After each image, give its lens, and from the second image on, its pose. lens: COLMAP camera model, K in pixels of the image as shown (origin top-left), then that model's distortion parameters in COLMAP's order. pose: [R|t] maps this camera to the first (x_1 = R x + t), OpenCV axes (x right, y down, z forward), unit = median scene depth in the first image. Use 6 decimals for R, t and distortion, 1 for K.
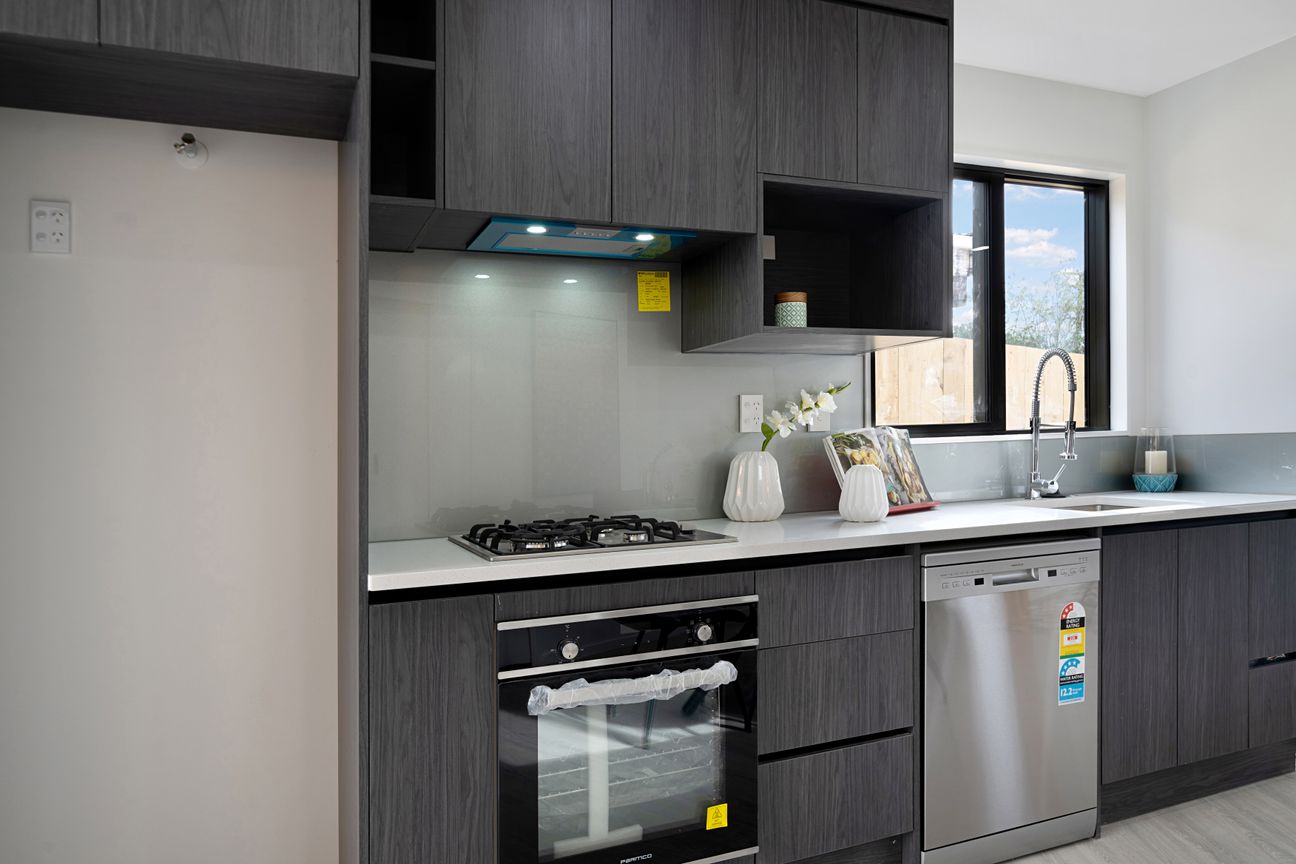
lens RADIAL K [[889.9, 0, 648.9], [0, 889.9, 444.4], [0, 0, 1]] dist [-0.002060, 0.004605]
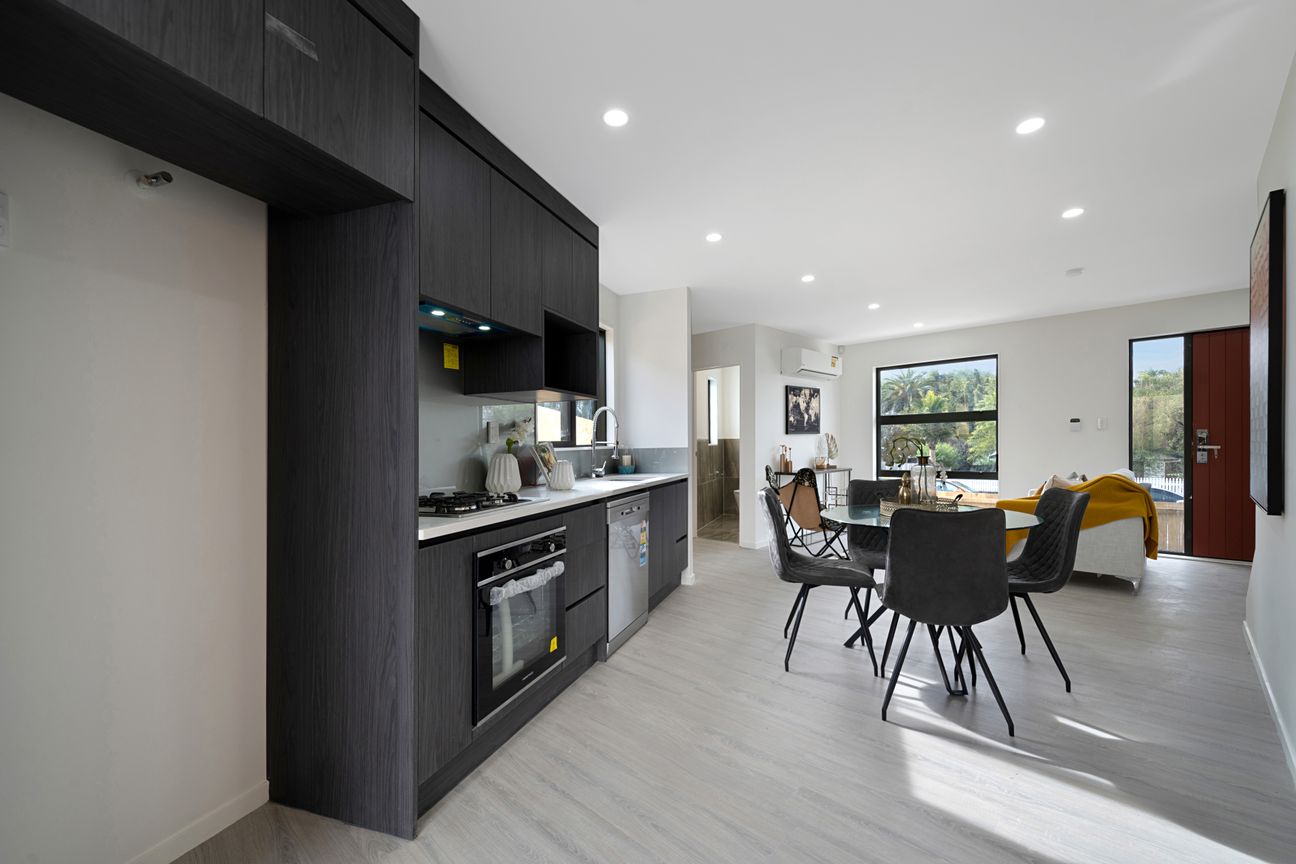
lens RADIAL K [[533.9, 0, 653.8], [0, 533.9, 451.0], [0, 0, 1]] dist [0.002547, -0.000016]
pose [[0.671398, 0.009814, 0.741032, -0.555811], [-0.001920, 0.999932, -0.011503, 0.016590], [-0.741094, 0.006300, 0.671371, 0.065277]]
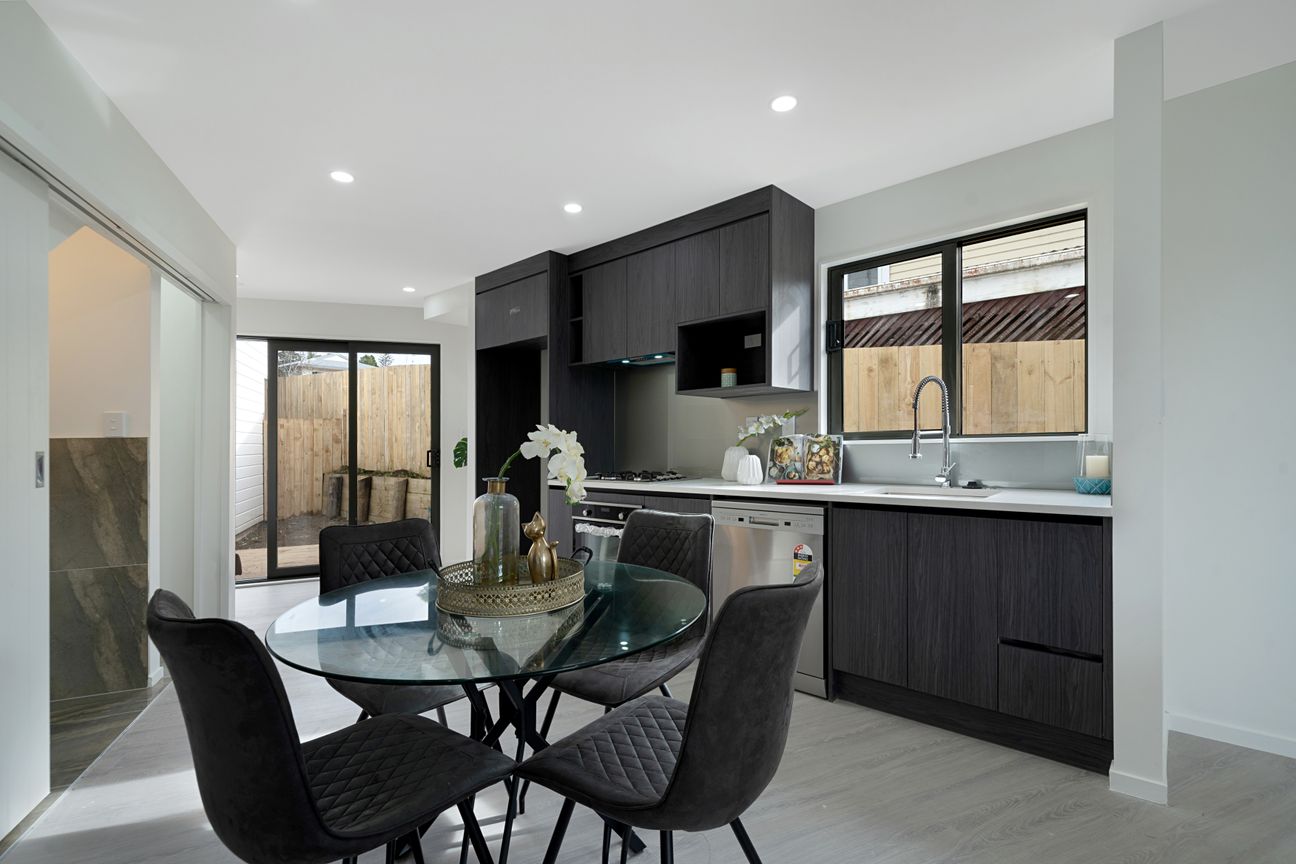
lens RADIAL K [[562.7, 0, 651.6], [0, 562.7, 439.1], [0, 0, 1]] dist [-0.004690, -0.000327]
pose [[0.424953, 0.014403, -0.905101, 1.386972], [0.001977, 0.999856, 0.016839, -0.035998], [0.905213, -0.008945, 0.424863, 0.334927]]
